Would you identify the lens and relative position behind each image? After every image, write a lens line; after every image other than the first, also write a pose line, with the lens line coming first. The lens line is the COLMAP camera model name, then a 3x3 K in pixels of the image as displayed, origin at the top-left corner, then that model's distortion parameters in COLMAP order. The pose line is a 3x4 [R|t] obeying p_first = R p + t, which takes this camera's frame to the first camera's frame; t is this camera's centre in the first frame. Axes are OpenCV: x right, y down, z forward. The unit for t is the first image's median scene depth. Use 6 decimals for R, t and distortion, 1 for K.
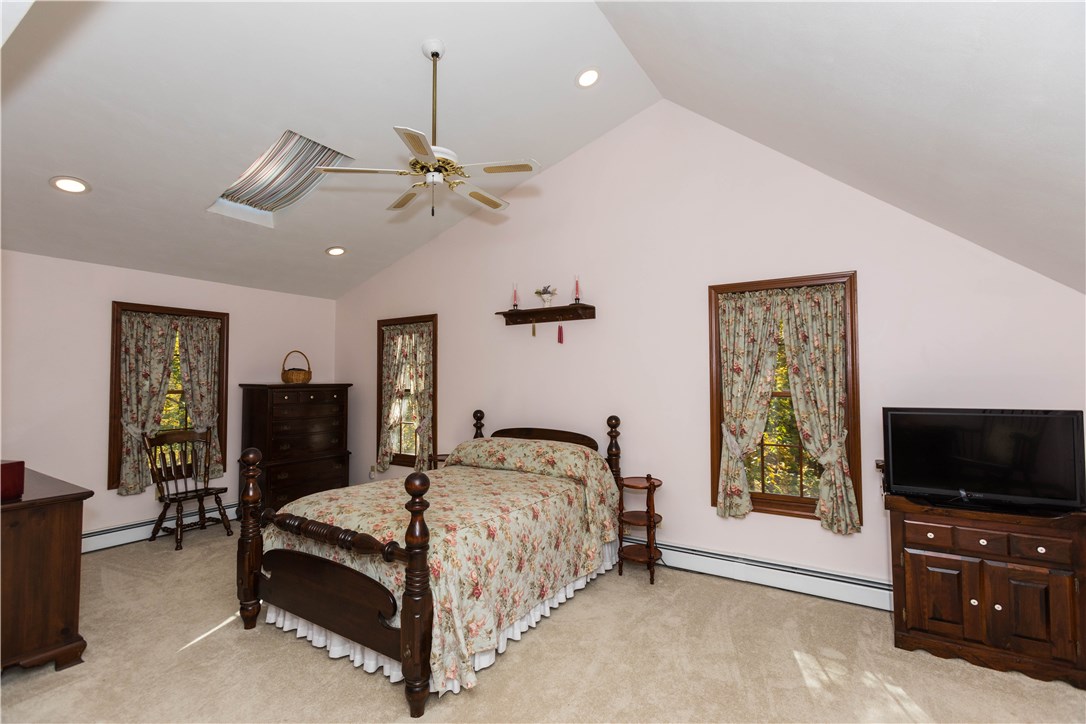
lens RADIAL K [[489.5, 0, 543.0], [0, 489.5, 362.0], [0, 0, 1]] dist [-0.029874, 0.021837]
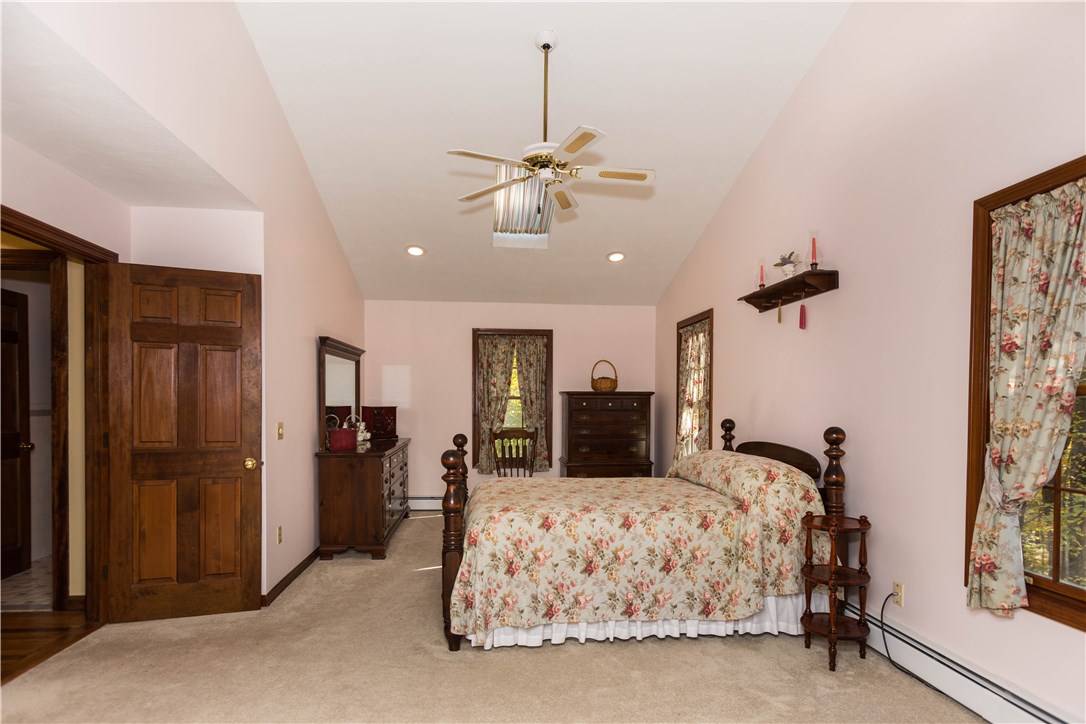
lens RADIAL K [[581.1, 0, 541.8], [0, 581.1, 415.2], [0, 0, 1]] dist [0.001133, 0.001427]
pose [[0.612749, 0.022983, -0.789943, 0.496879], [0.023564, 0.998601, 0.047332, 0.040988], [0.789926, -0.047616, 0.611350, 0.159381]]
